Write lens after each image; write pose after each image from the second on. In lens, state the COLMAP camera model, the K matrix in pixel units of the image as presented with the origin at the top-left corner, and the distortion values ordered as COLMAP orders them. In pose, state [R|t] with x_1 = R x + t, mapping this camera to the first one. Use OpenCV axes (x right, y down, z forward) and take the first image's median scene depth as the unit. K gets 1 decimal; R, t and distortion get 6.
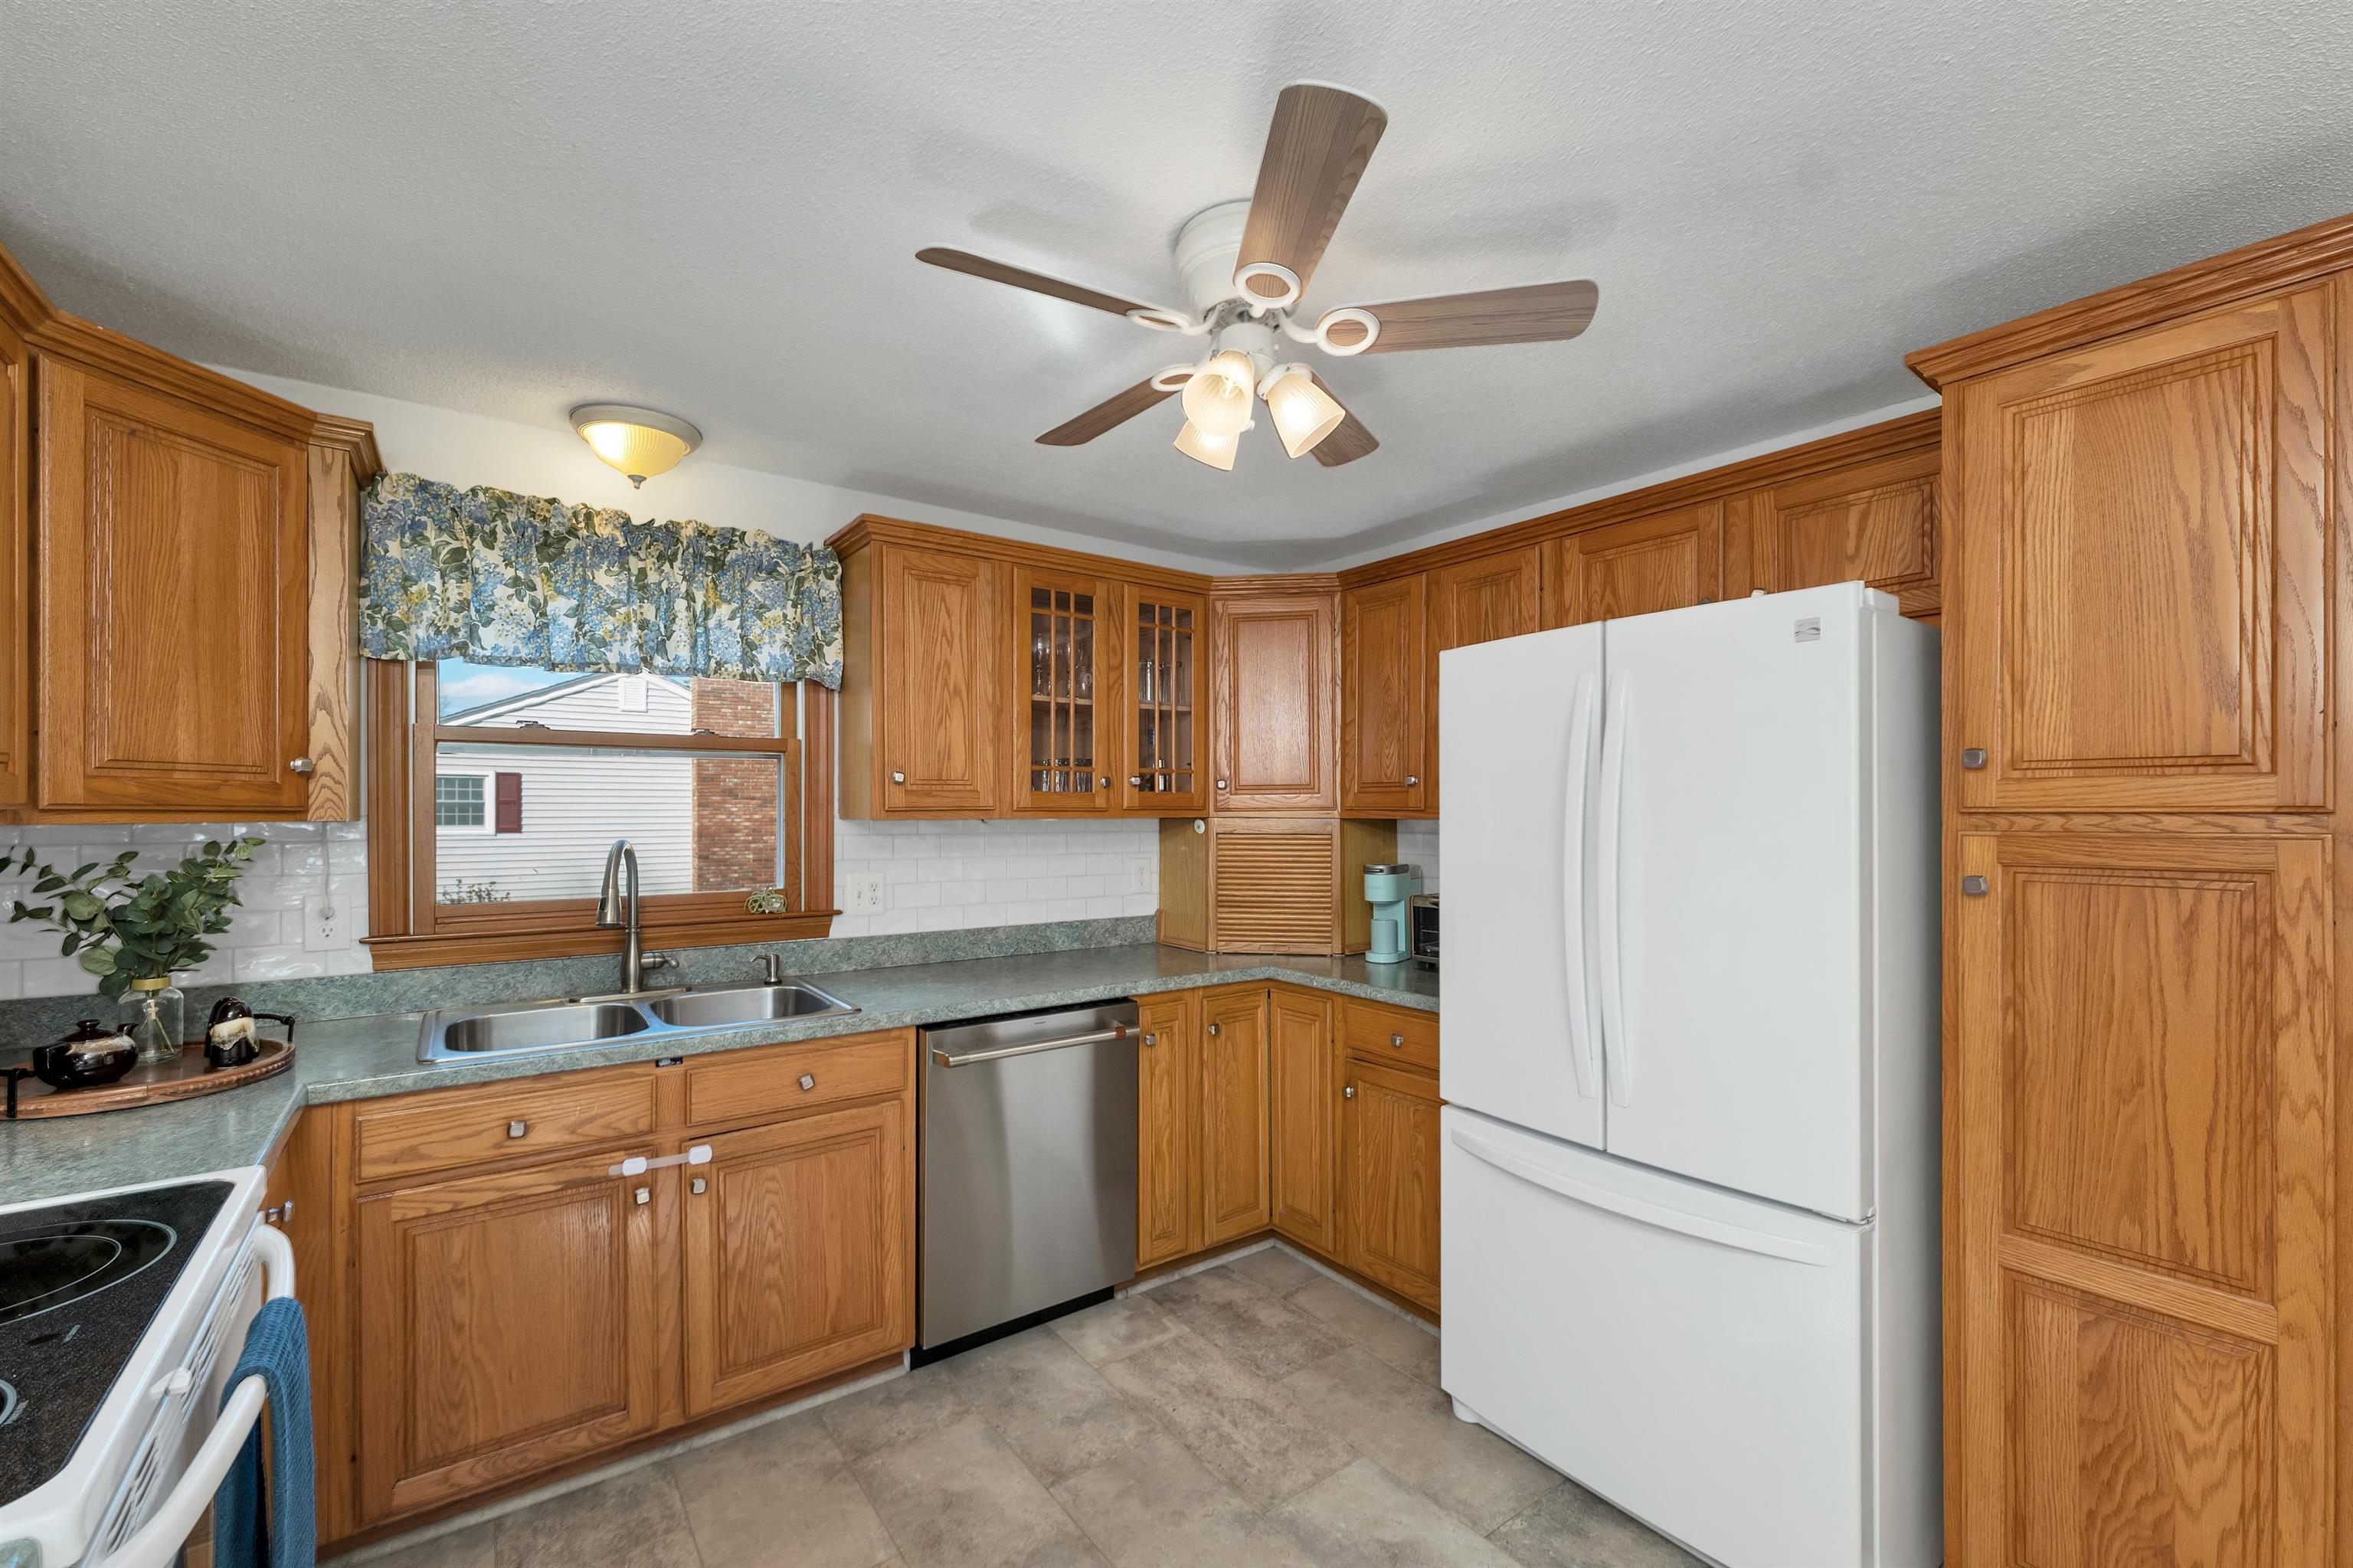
lens RADIAL K [[981.6, 0, 1172.4], [0, 981.6, 801.1], [0, 0, 1]] dist [-0.002631, -0.000116]
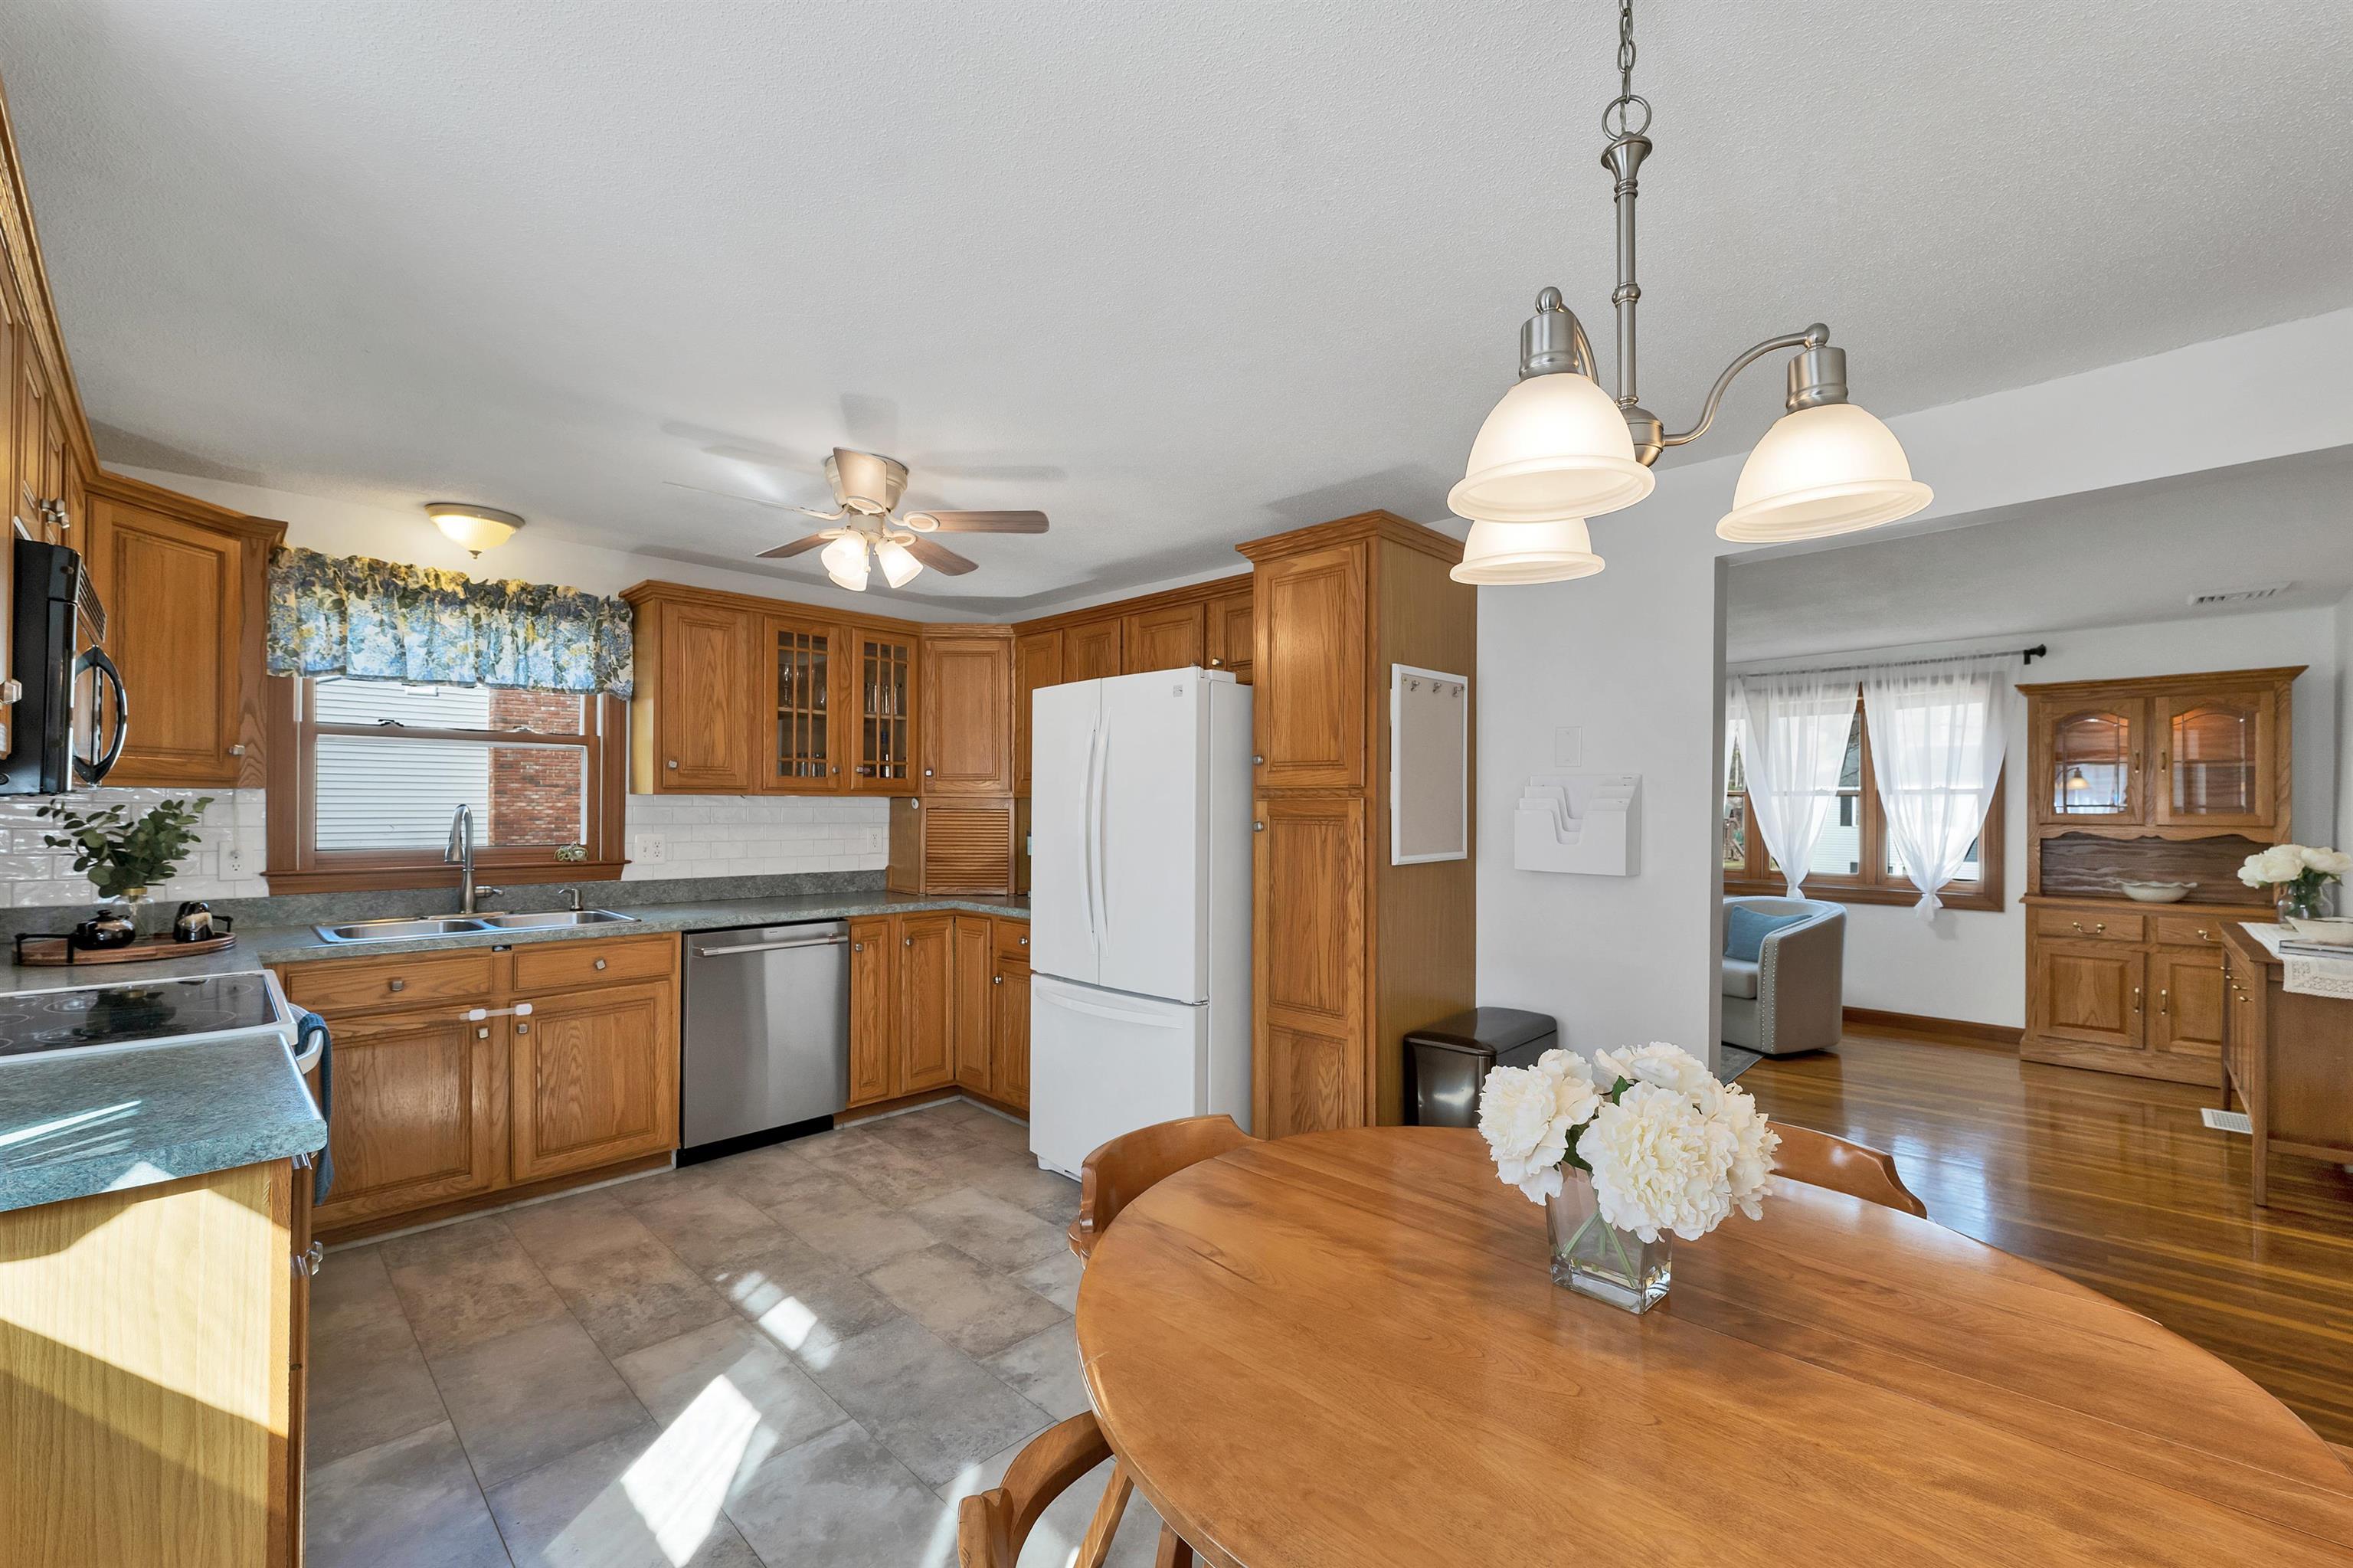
lens RADIAL K [[970.7, 0, 1175.2], [0, 970.7, 797.5], [0, 0, 1]] dist [0.001081, 0.000274]
pose [[0.986357, 0.007444, 0.164452, 0.233585], [-0.007792, 0.999969, 0.001472, 0.018013], [-0.164436, -0.002734, 0.986384, -0.573960]]
